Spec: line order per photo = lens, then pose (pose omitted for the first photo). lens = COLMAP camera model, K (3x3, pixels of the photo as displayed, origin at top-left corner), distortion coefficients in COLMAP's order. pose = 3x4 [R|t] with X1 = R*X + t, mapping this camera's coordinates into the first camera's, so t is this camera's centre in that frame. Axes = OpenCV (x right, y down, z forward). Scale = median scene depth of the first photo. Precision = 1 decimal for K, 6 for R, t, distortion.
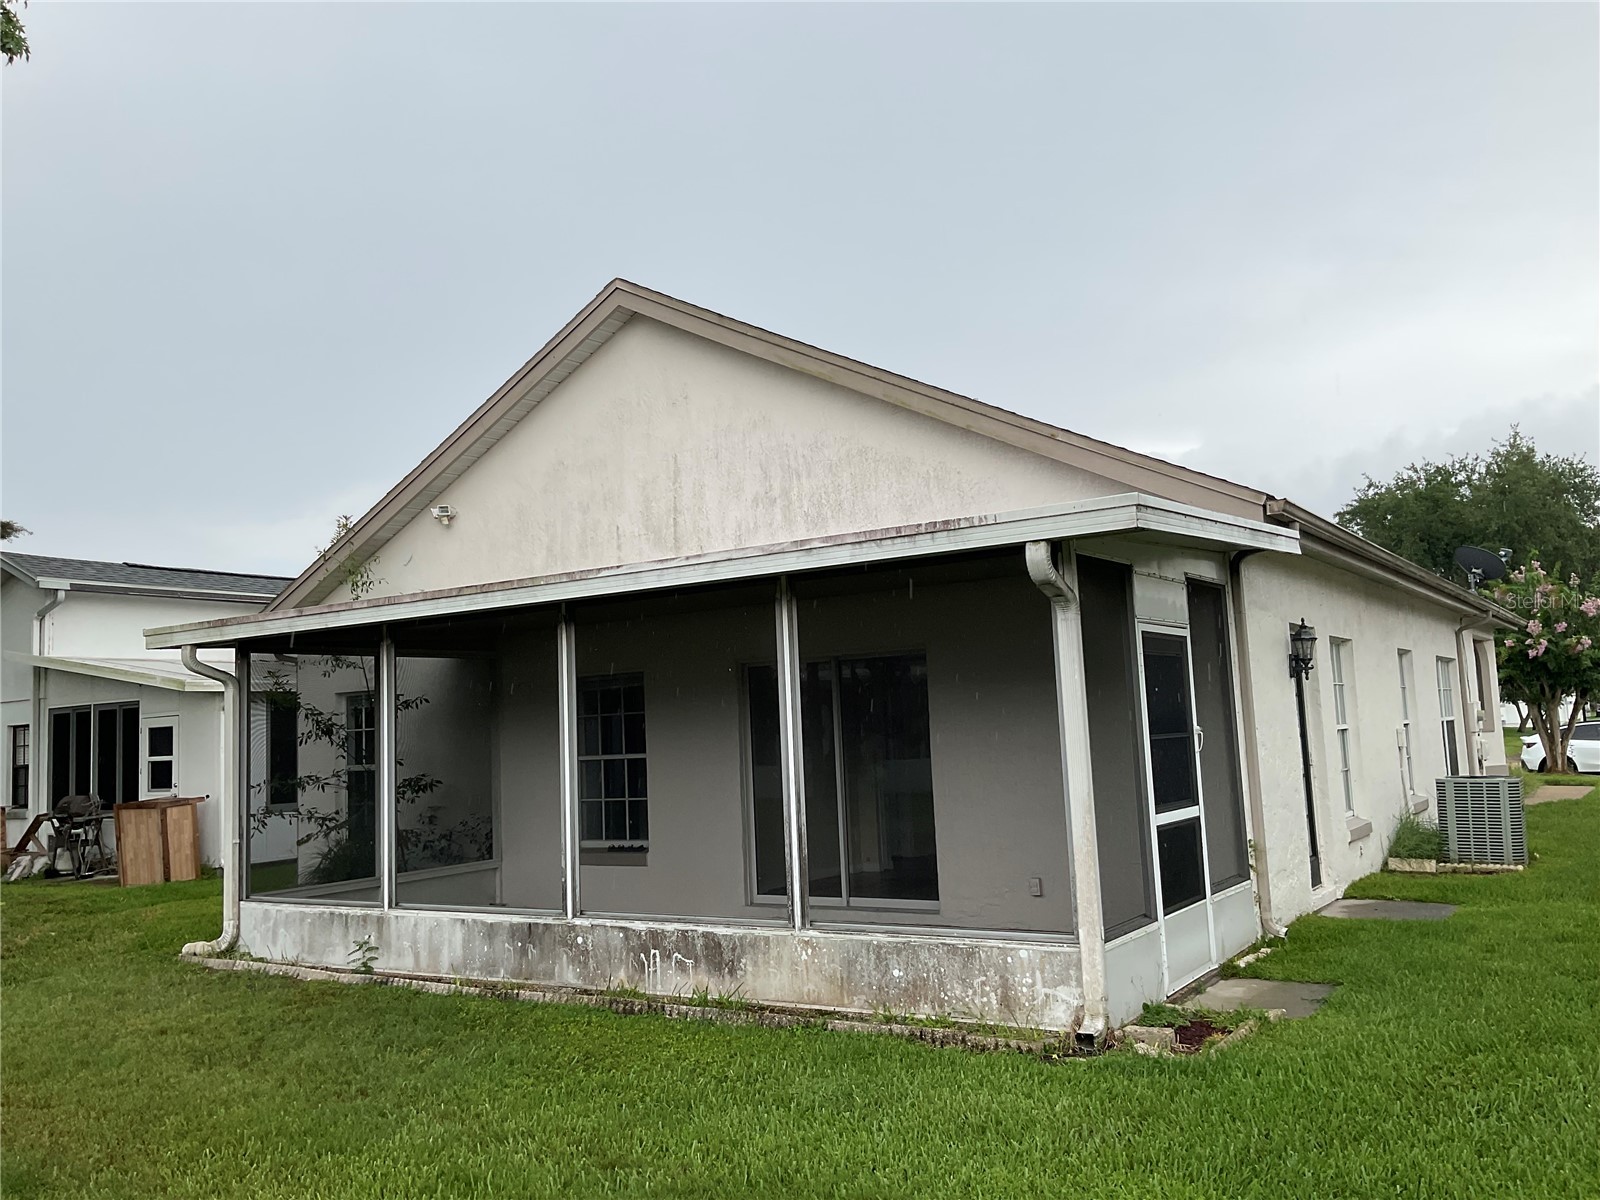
lens RADIAL K [[1339.0, 0, 800.2], [0, 1339.0, 592.2], [0, 0, 1]] dist [0.071343, -0.090176]
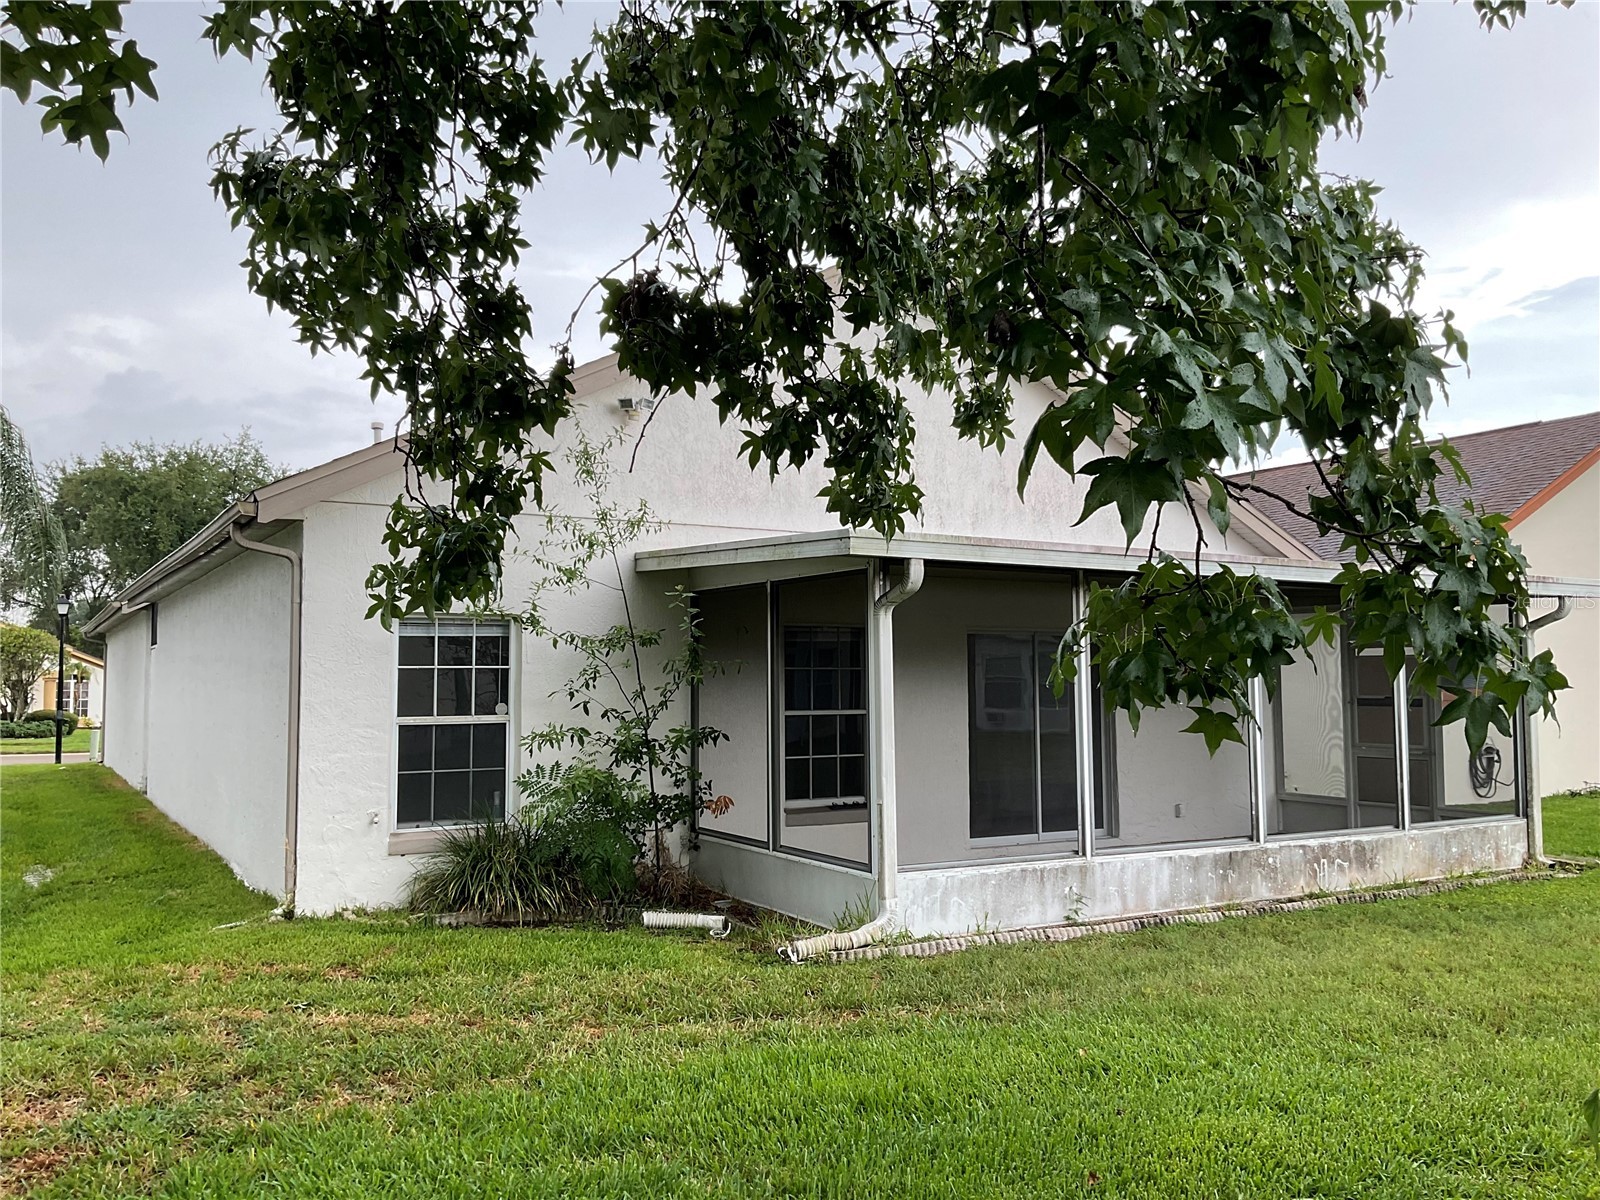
lens RADIAL K [[1339.0, 0, 798.7], [0, 1339.0, 606.1], [0, 0, 1]] dist [0.071343, -0.090176]
pose [[0.395333, 0.101470, 0.912916, -1.386386], [-0.115635, 0.991470, -0.060126, 0.146362], [-0.911230, -0.081795, 0.403694, 0.868280]]
